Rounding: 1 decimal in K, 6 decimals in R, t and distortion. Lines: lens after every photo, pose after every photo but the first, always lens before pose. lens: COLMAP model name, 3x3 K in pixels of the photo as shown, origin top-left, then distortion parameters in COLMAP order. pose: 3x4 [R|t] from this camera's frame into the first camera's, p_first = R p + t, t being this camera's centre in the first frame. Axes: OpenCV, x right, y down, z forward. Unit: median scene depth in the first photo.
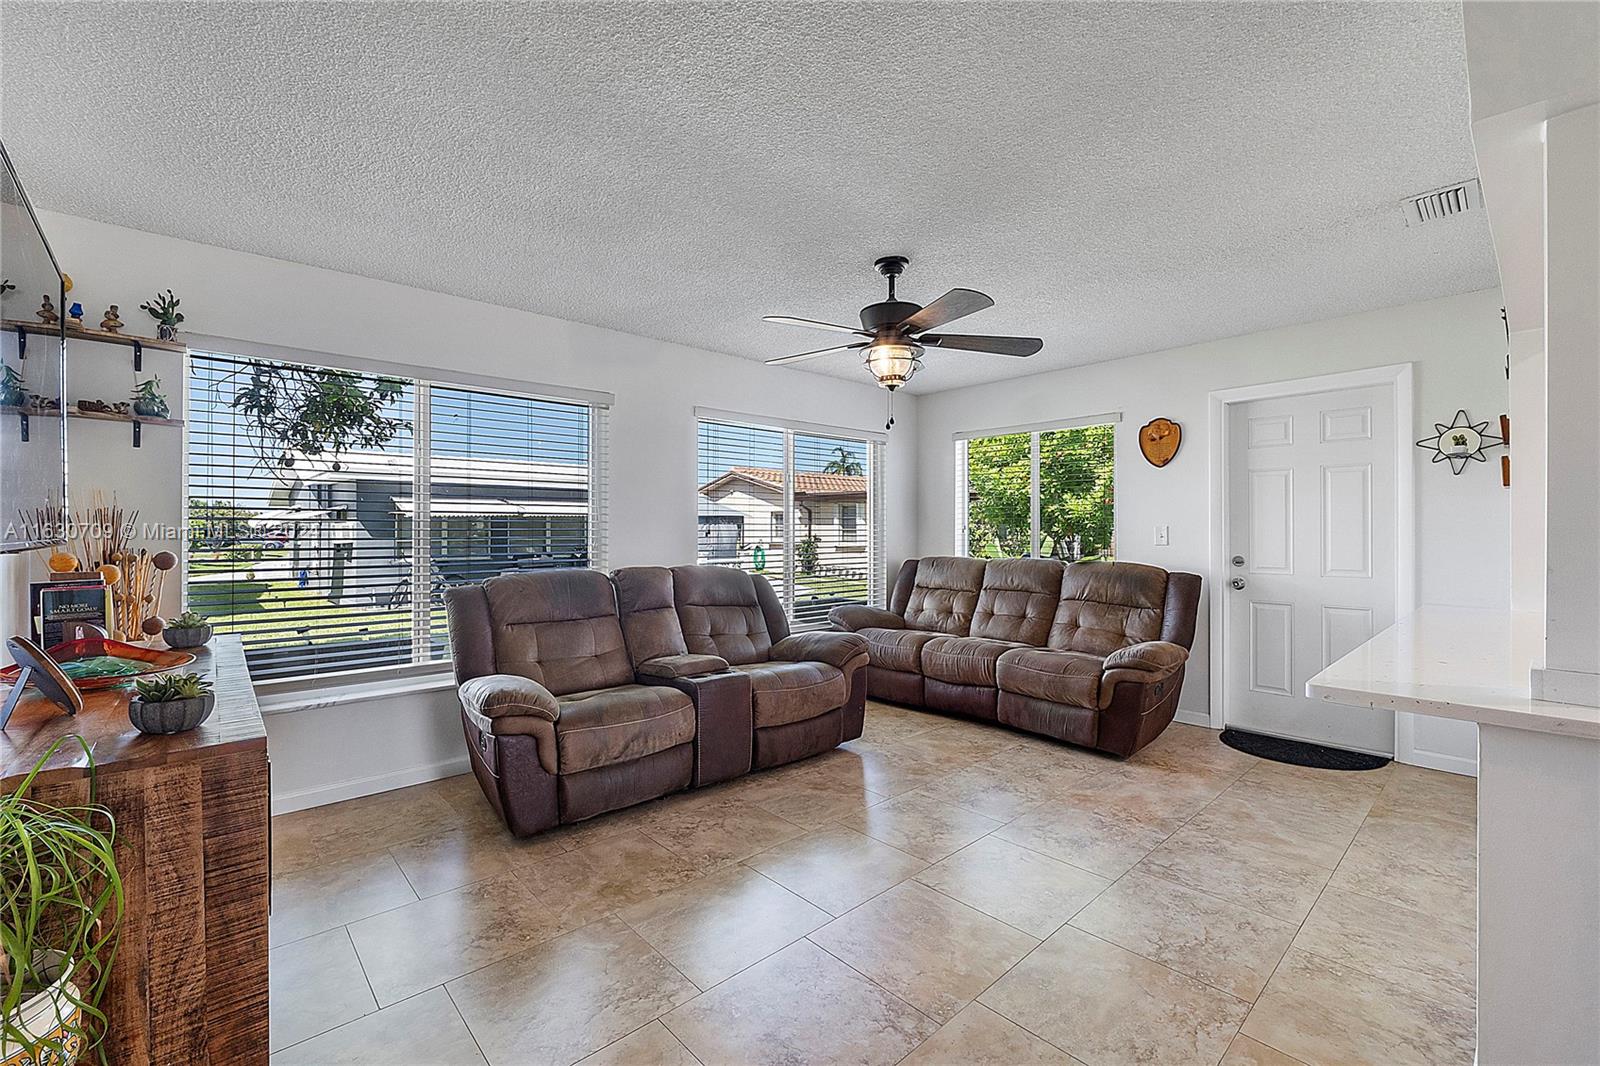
lens RADIAL K [[677.2, 0, 800.5], [0, 677.2, 529.9], [0, 0, 1]] dist [-0.005919, -0.000223]
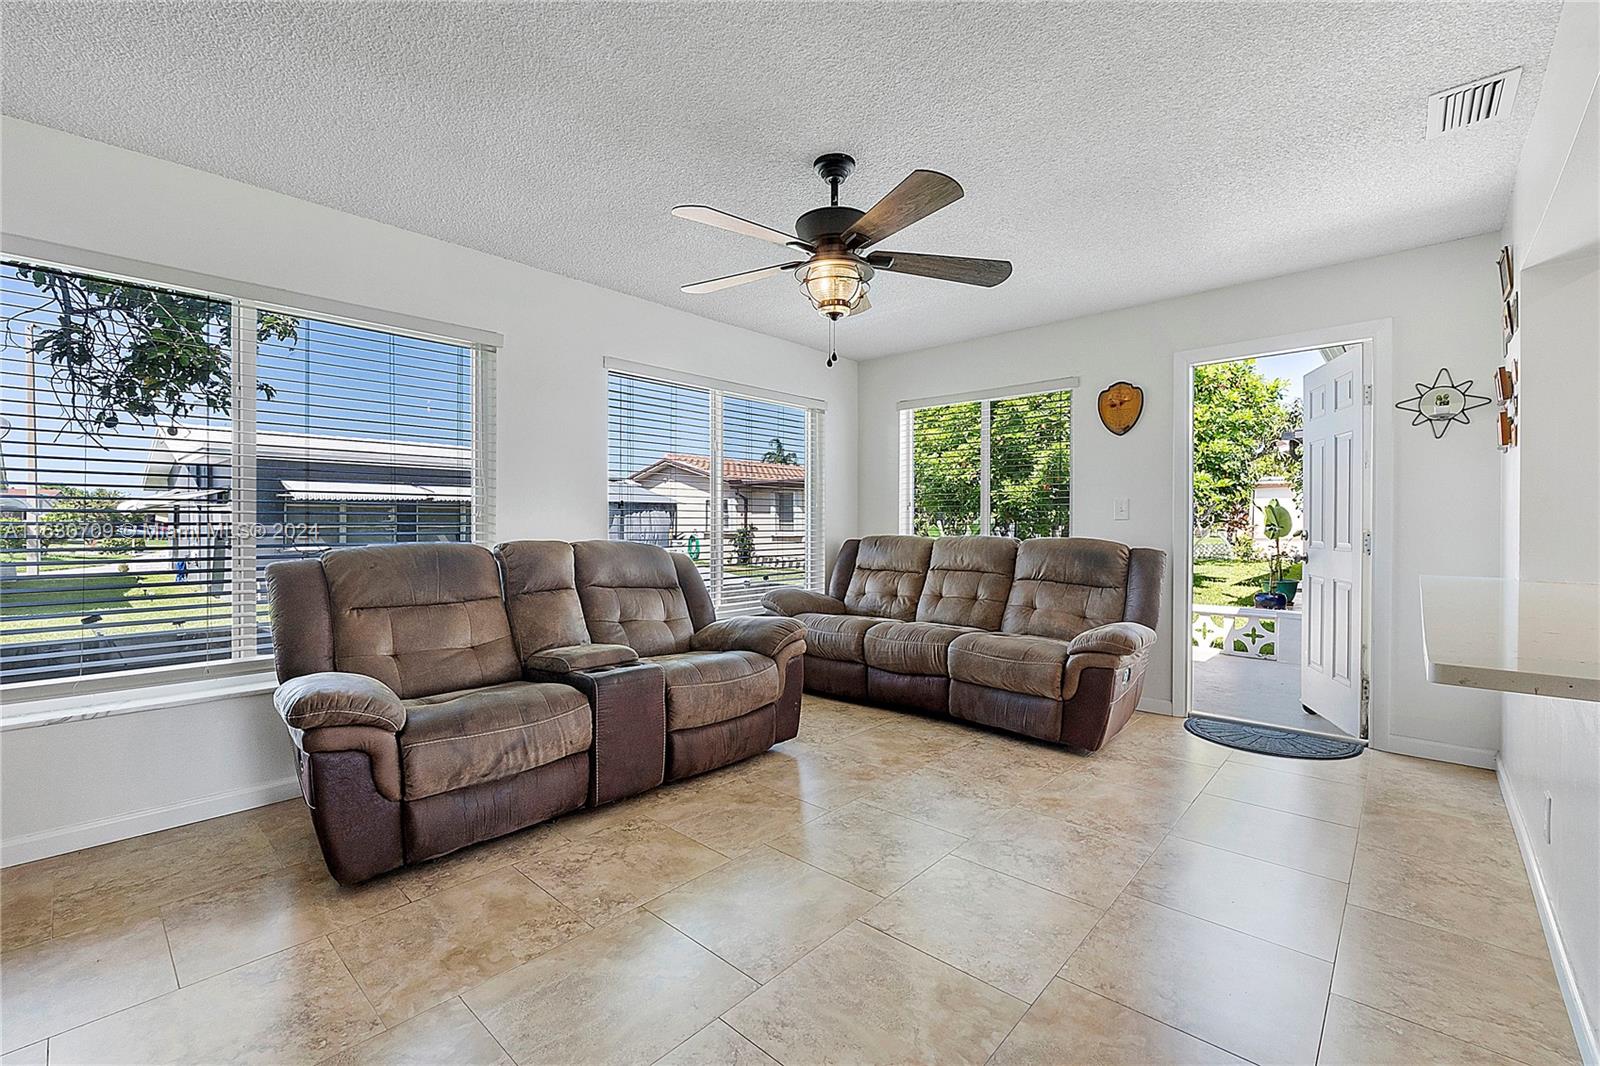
lens RADIAL K [[677.2, 0, 800.5], [0, 677.2, 529.9], [0, 0, 1]] dist [-0.005919, -0.000223]
pose [[0.995741, 0.001246, 0.092185, 0.015895], [-0.002273, 0.999936, 0.011042, 0.035358], [-0.092166, -0.011205, 0.995681, 0.155714]]
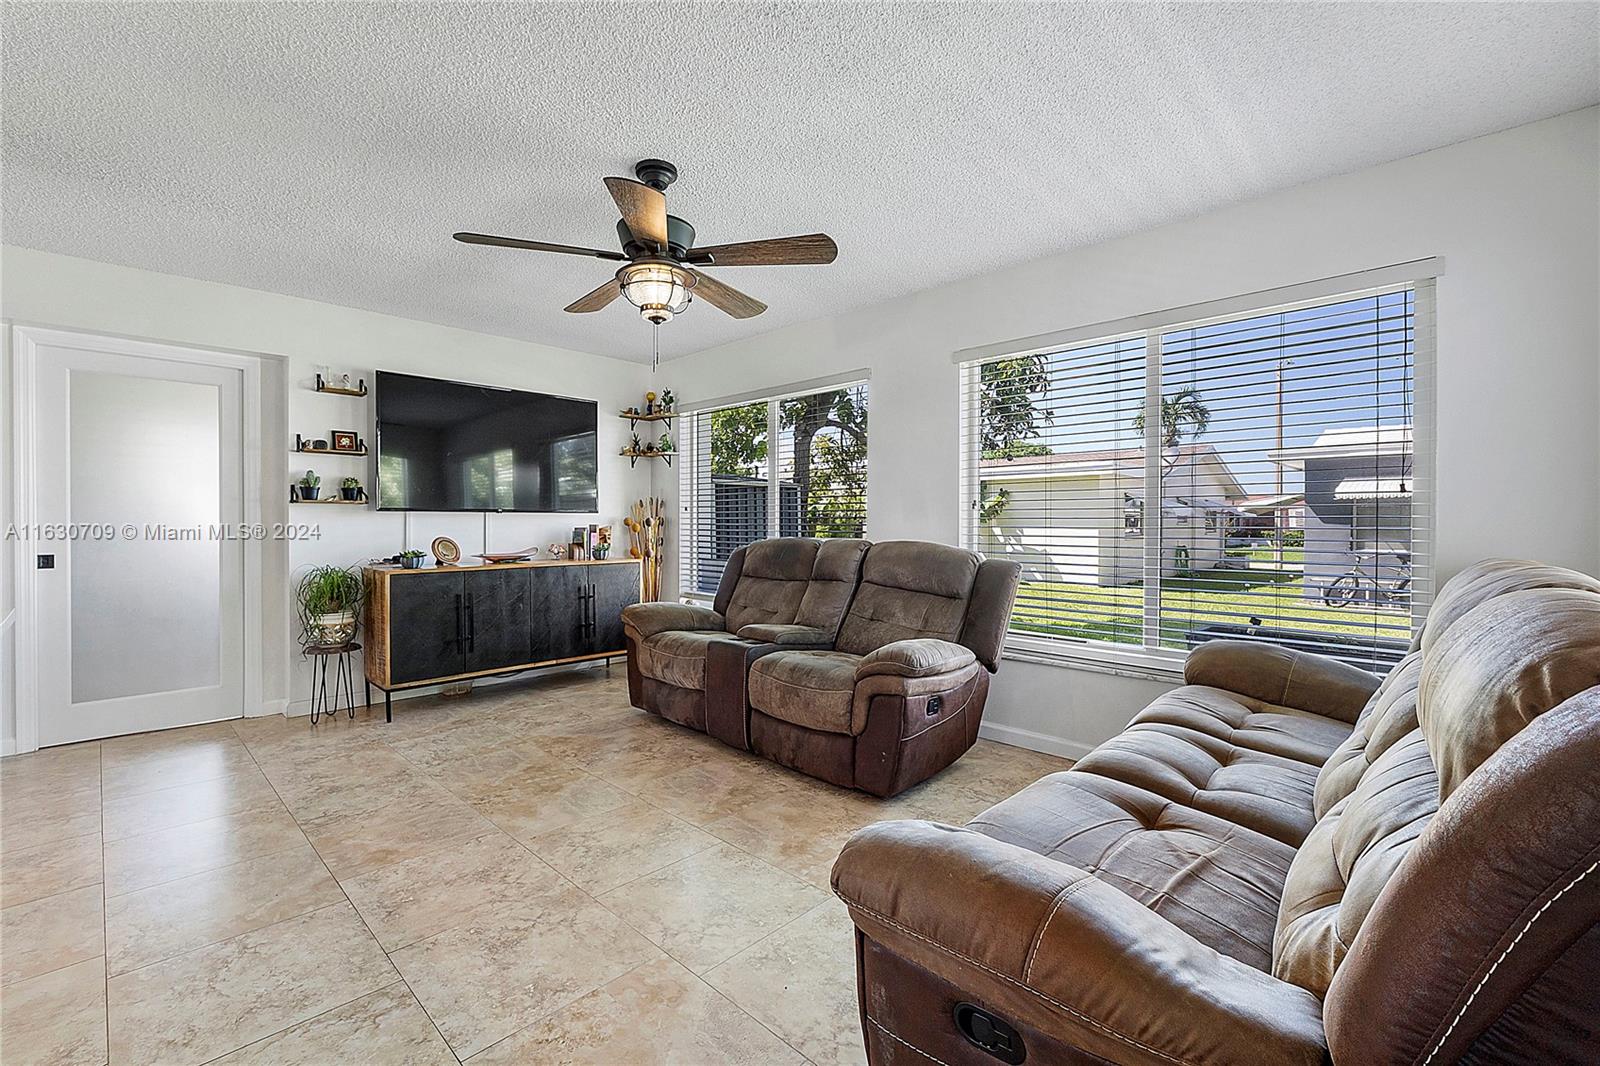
lens RADIAL K [[673.1, 0, 800.0], [0, 673.1, 533.0], [0, 0, 1]] dist [-0.004174, -0.000406]
pose [[0.070203, 0.016181, -0.997401, 0.840431], [-0.000984, 0.999869, 0.016151, 0.031237], [0.997532, -0.000152, 0.070210, 0.960455]]
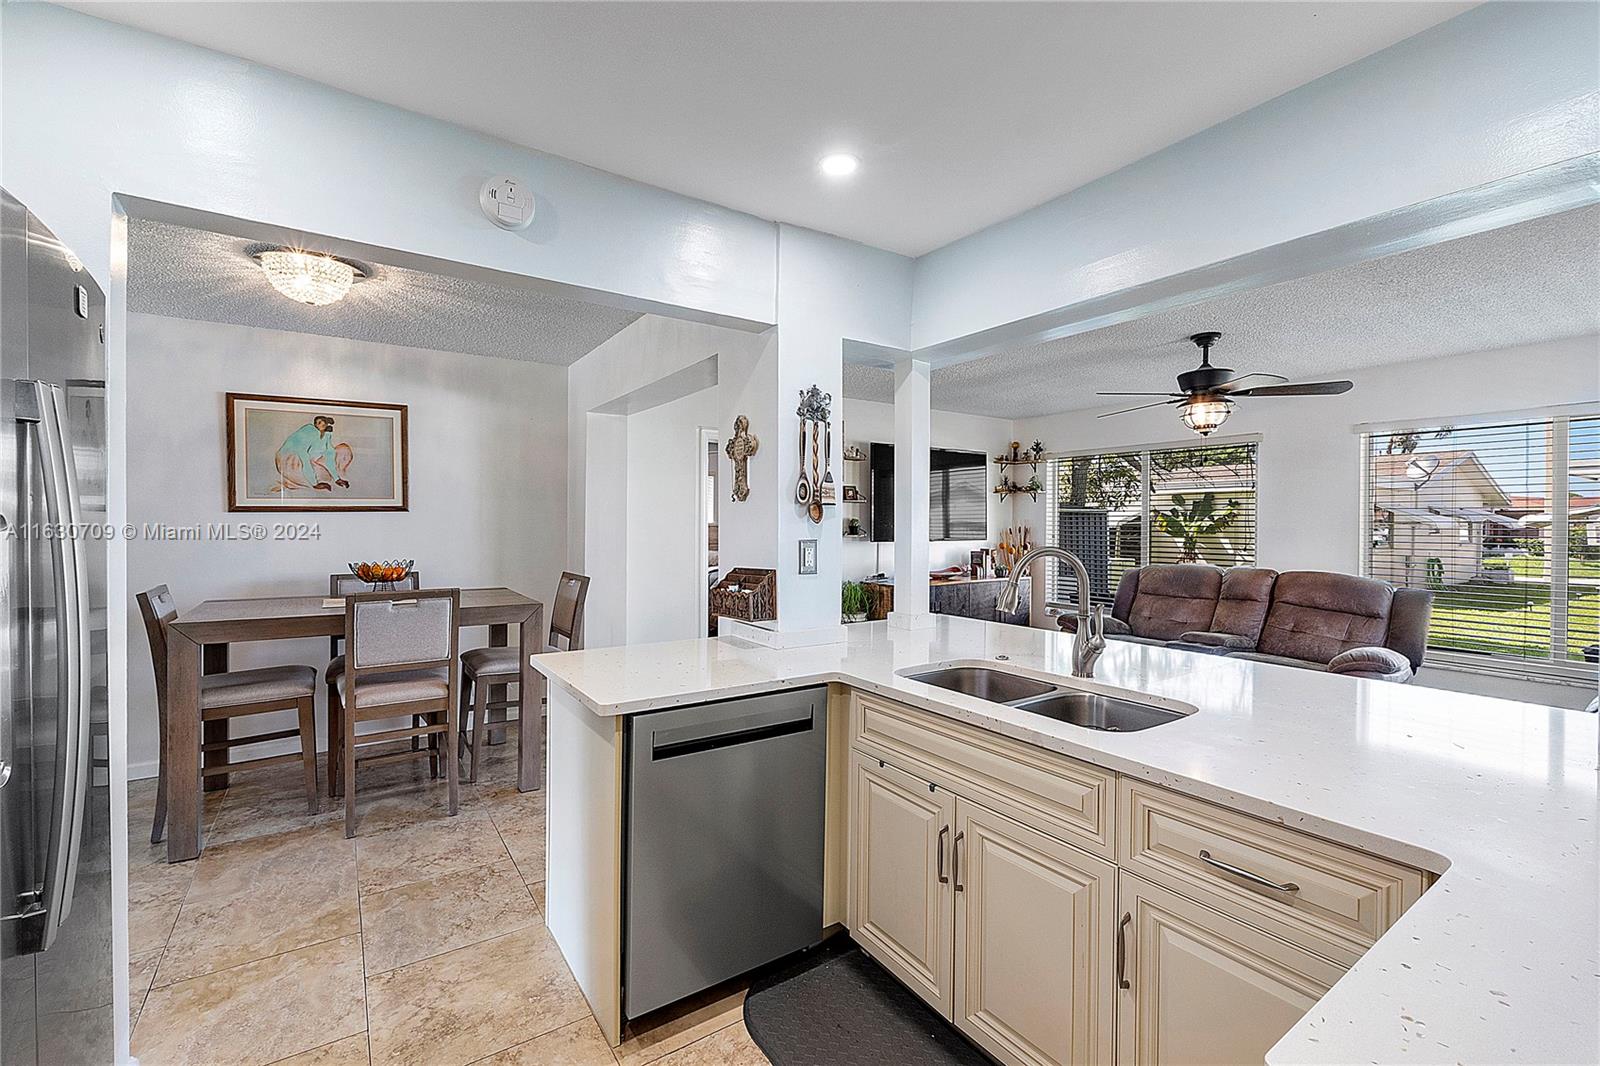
lens RADIAL K [[677.2, 0, 800.5], [0, 677.2, 529.9], [0, 0, 1]] dist [-0.005919, -0.000223]
pose [[-0.132642, 0.010964, -0.991103, 1.302472], [-0.003383, 0.999928, 0.011514, -0.036457], [0.991158, 0.004880, -0.132595, 0.350415]]
